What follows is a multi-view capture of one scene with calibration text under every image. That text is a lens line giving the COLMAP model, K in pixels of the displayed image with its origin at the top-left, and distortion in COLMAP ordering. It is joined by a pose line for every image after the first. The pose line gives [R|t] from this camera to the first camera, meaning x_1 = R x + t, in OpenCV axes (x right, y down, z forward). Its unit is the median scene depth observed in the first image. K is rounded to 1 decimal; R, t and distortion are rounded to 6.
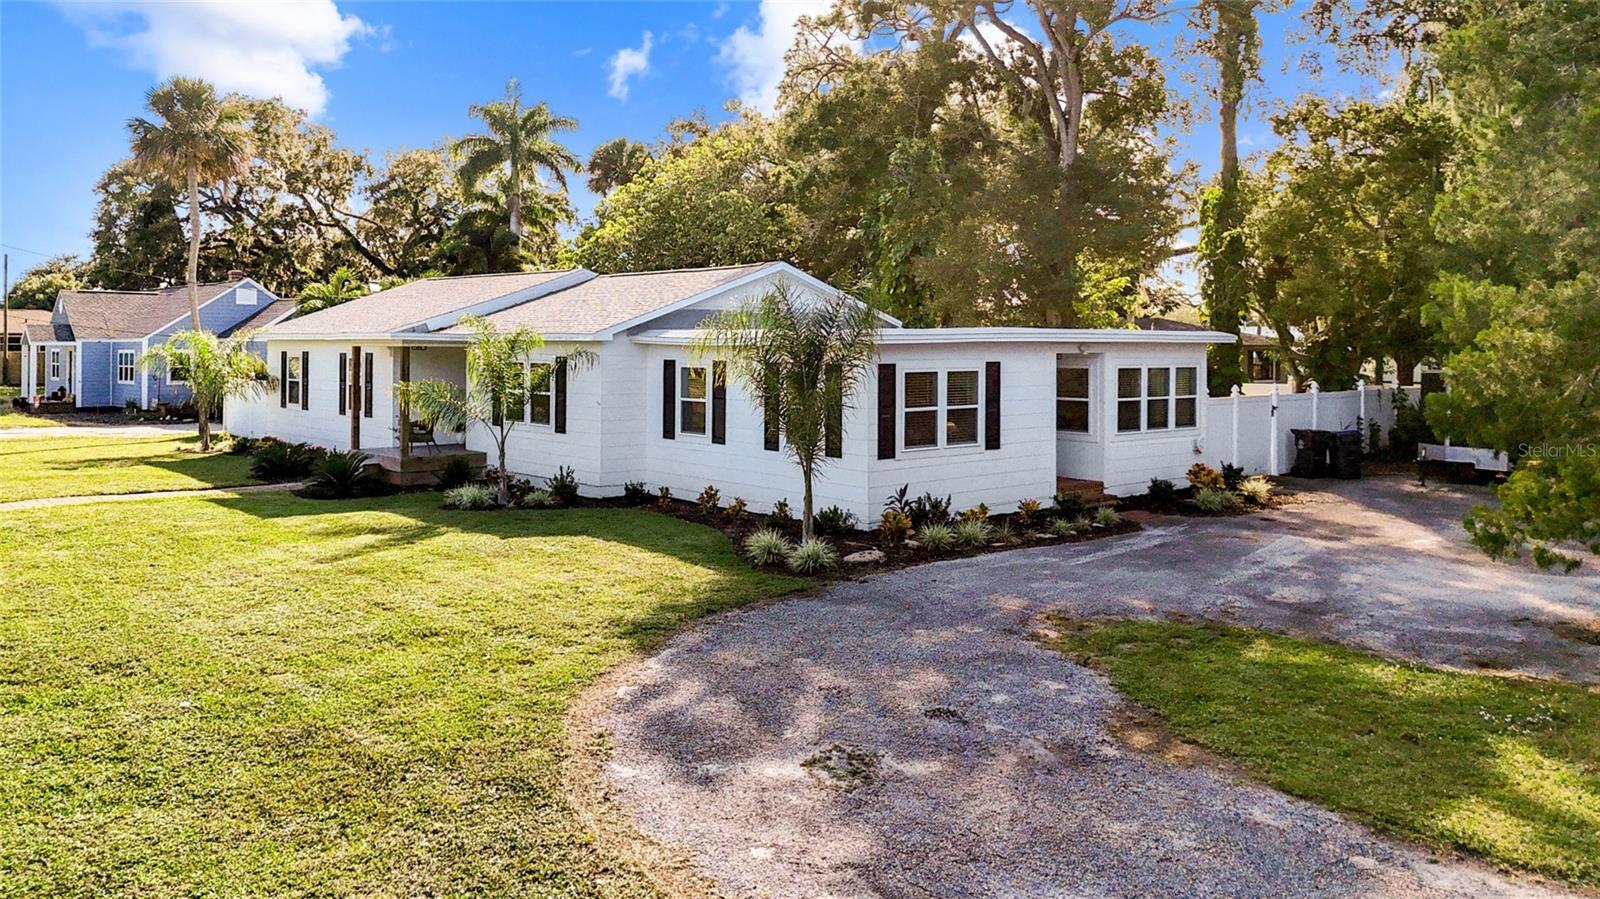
lens RADIAL K [[1207.5, 0, 795.4], [0, 1207.5, 355.9], [0, 0, 1]] dist [0.089043, -0.100220]
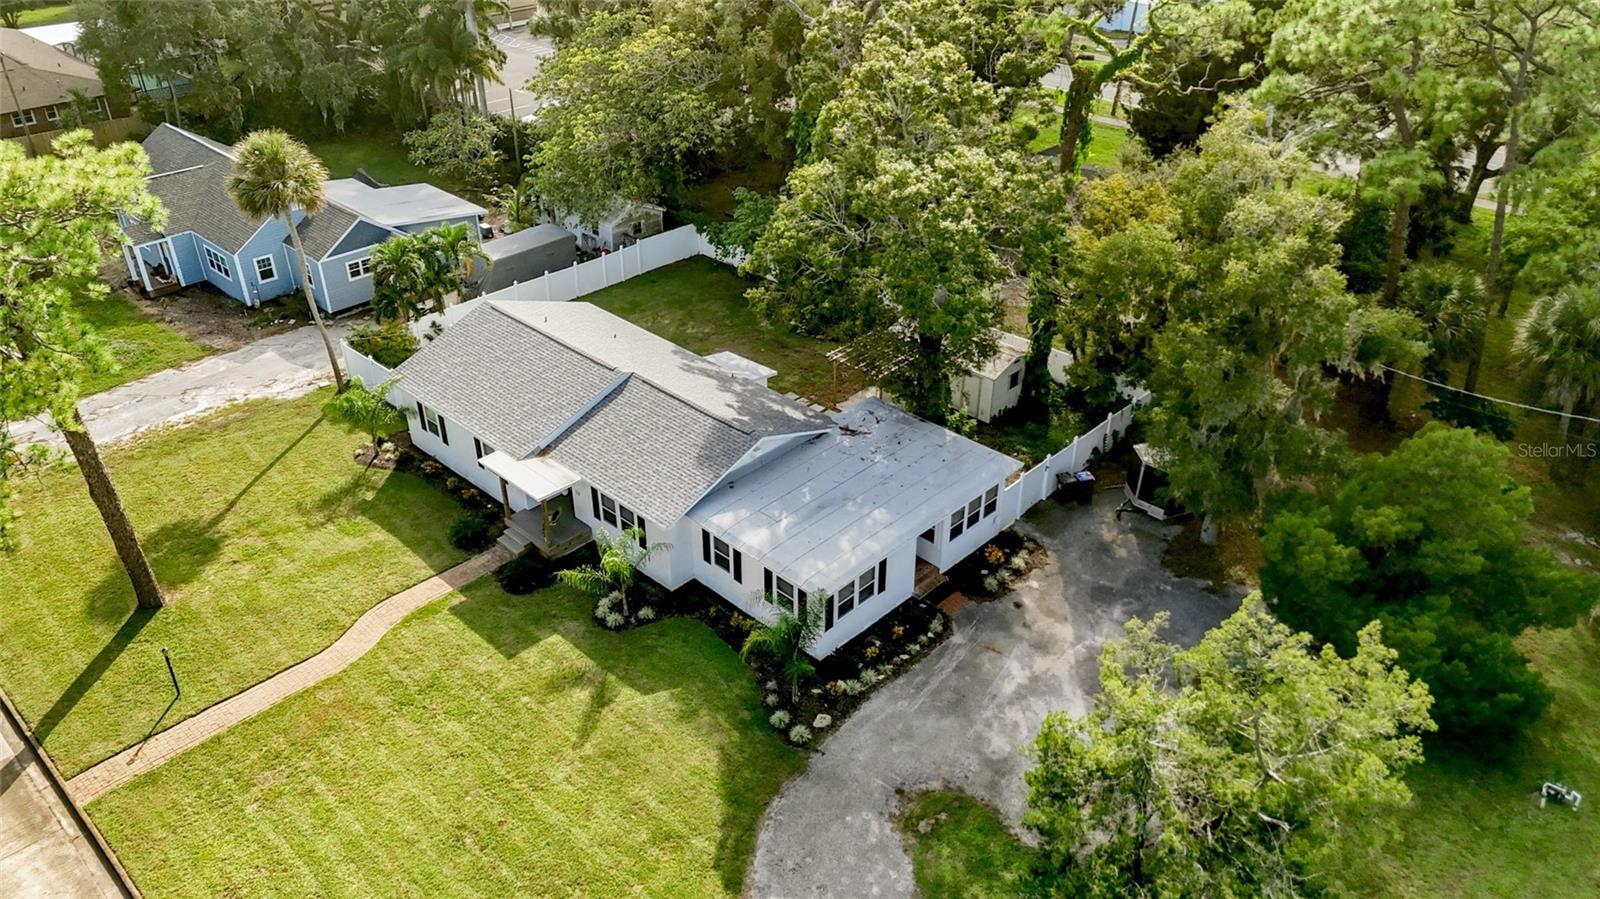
lens RADIAL K [[1207.5, 0, 795.4], [0, 1207.5, 355.9], [0, 0, 1]] dist [0.089043, -0.100220]
pose [[0.996478, -0.041893, 0.072643, -0.091251], [0.003993, 0.888990, 0.457909, -1.041060], [-0.083762, -0.456006, 0.886026, -0.487492]]
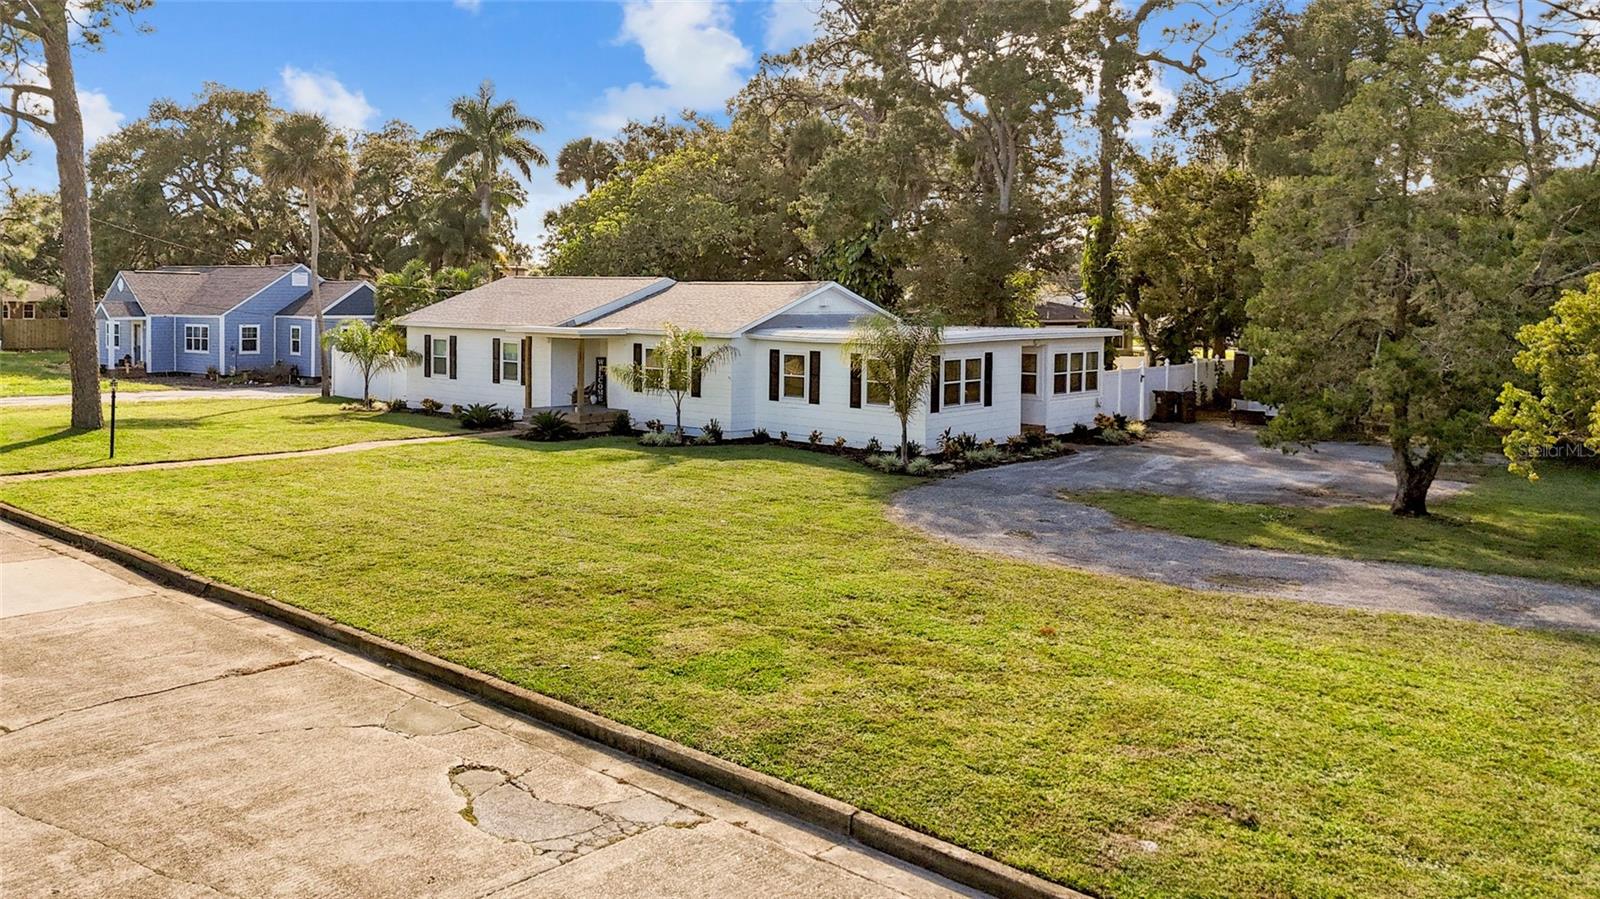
lens RADIAL K [[1207.5, 0, 795.4], [0, 1207.5, 355.9], [0, 0, 1]] dist [0.089043, -0.100220]
pose [[0.991438, -0.001585, 0.130569, -0.277052], [-0.003505, 0.999243, 0.038737, -0.047531], [-0.130532, -0.038863, 0.990682, -0.521682]]
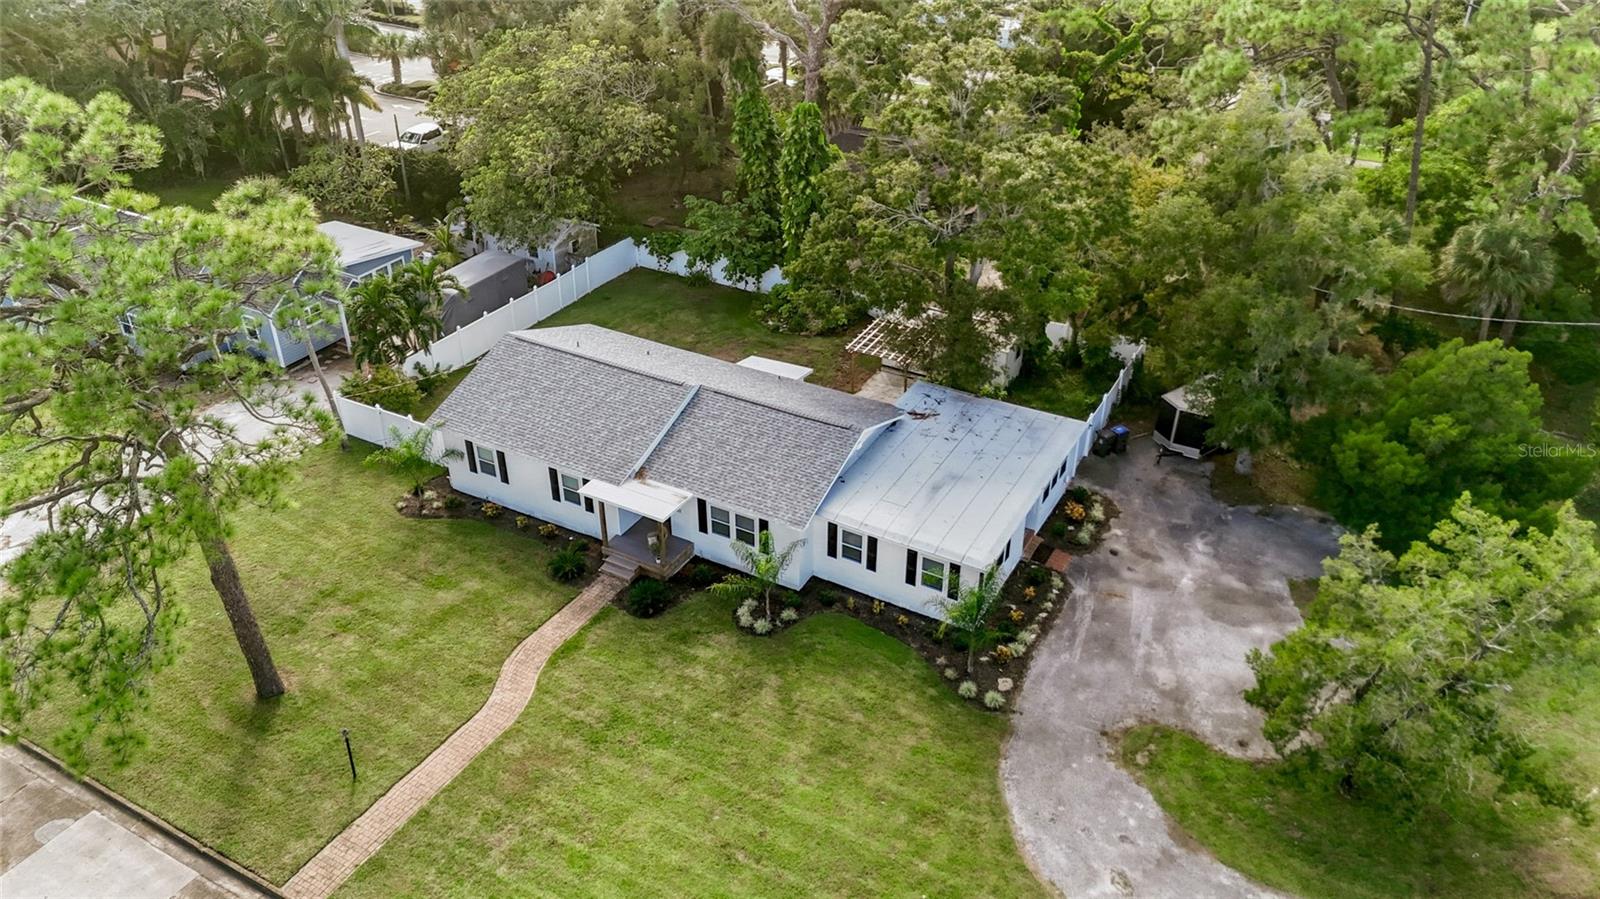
lens RADIAL K [[1207.5, 0, 795.4], [0, 1207.5, 355.9], [0, 0, 1]] dist [0.089043, -0.100220]
pose [[0.942757, -0.155730, 0.294885, -0.660216], [0.003525, 0.888870, 0.458145, -1.062799], [-0.333461, -0.430880, 0.838538, -0.416882]]
